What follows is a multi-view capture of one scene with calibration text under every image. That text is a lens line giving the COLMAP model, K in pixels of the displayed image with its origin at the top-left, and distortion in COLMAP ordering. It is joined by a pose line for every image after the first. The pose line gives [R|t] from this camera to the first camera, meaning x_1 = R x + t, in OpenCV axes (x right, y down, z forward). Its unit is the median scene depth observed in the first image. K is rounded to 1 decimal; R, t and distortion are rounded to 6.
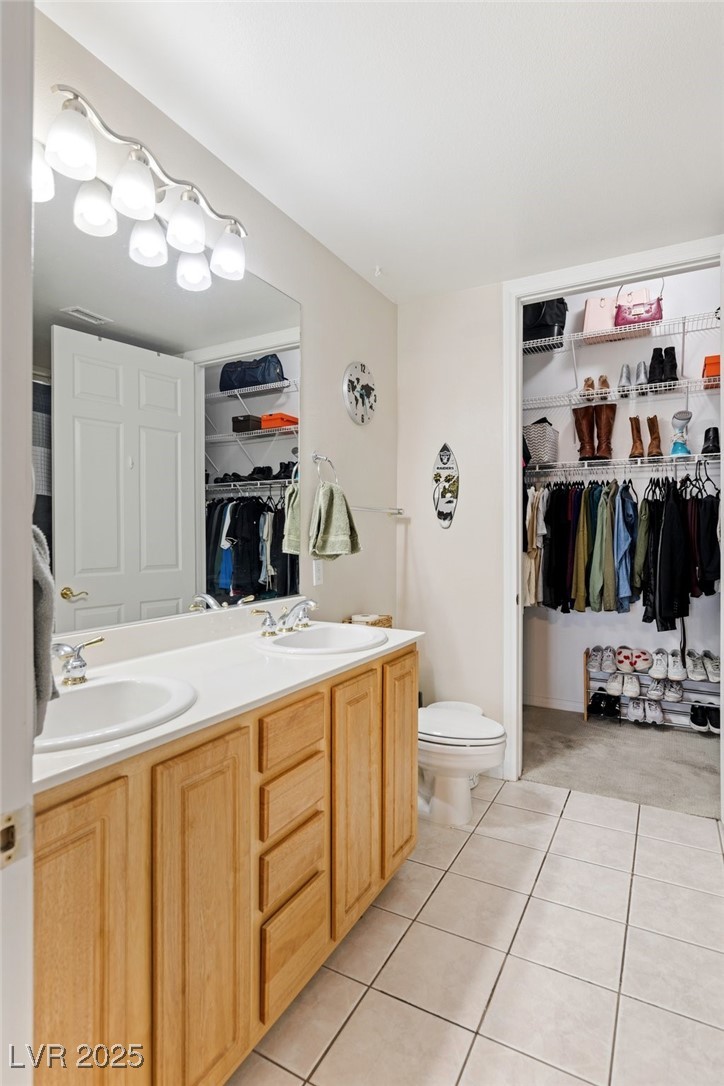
lens RADIAL K [[566.4, 0, 362.7], [0, 566.4, 529.7], [0, 0, 1]] dist [0.001366, 0.000404]
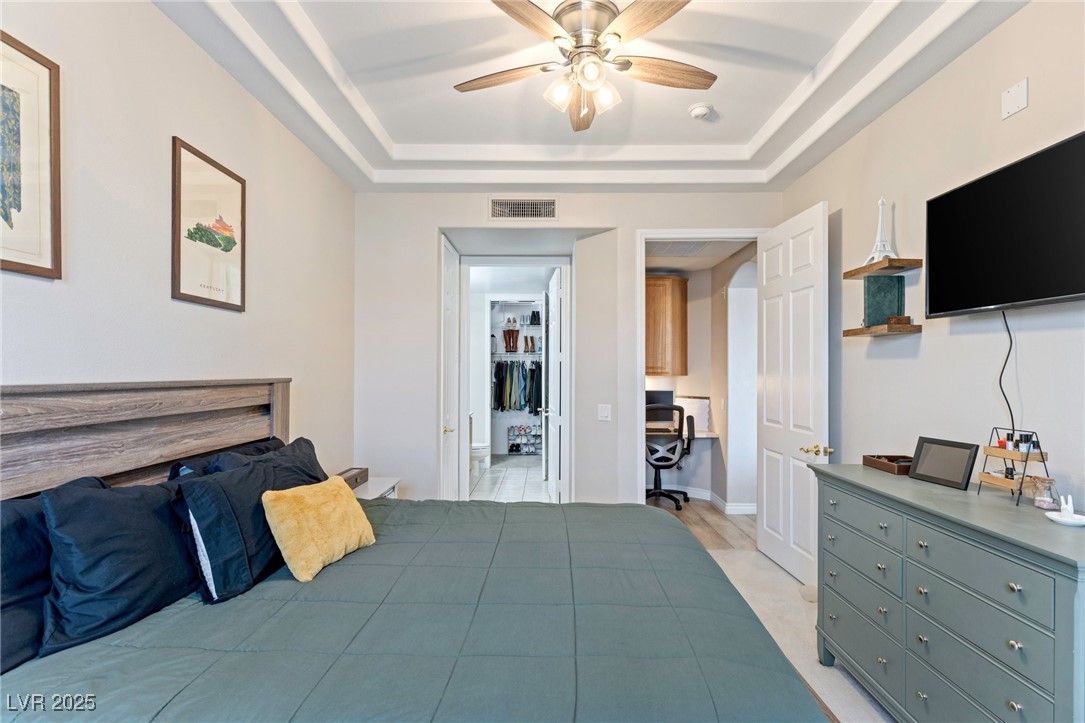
lens RADIAL K [[568.1, 0, 542.5], [0, 568.1, 361.5], [0, 0, 1]] dist [0.000077, -0.000001]
pose [[0.879061, 0.013286, 0.476524, -0.708407], [-0.002806, 0.999738, -0.022698, -0.025032], [-0.476701, 0.018616, 0.878868, -1.354472]]
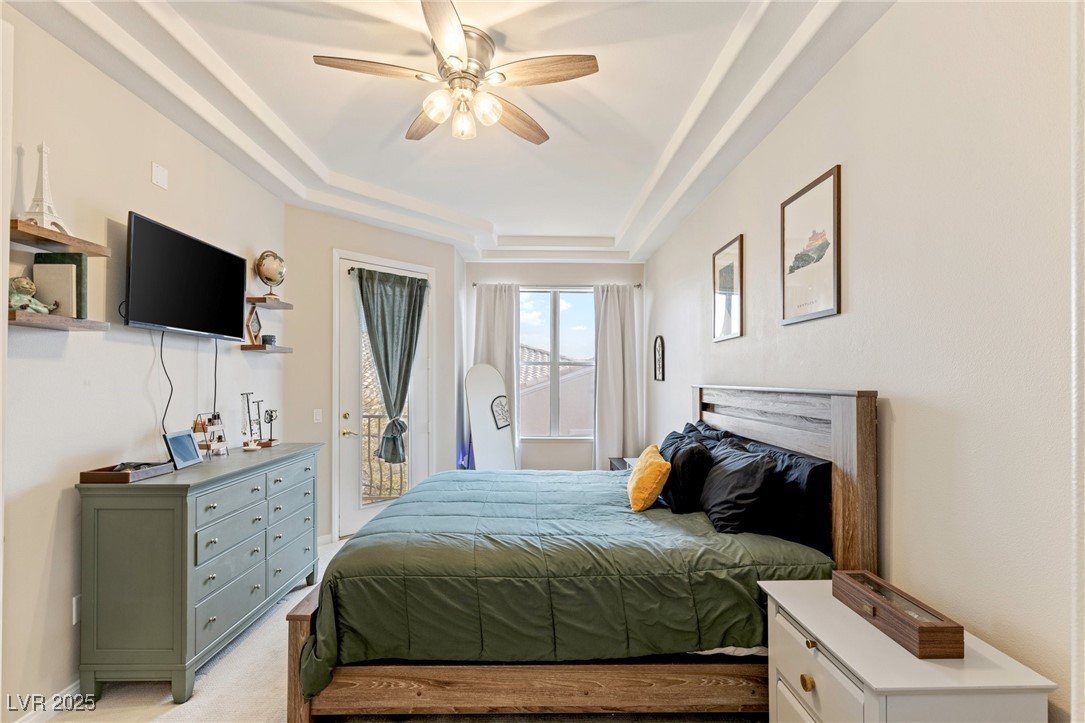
lens RADIAL K [[537.2, 0, 542.5], [0, 537.2, 361.5], [0, 0, 1]] dist [-0.000048, -0.000010]
pose [[-0.866346, -0.015150, -0.499215, 1.624411], [-0.003473, 0.999698, -0.024310, -0.059189], [0.499432, -0.019327, -0.866137, 3.212591]]
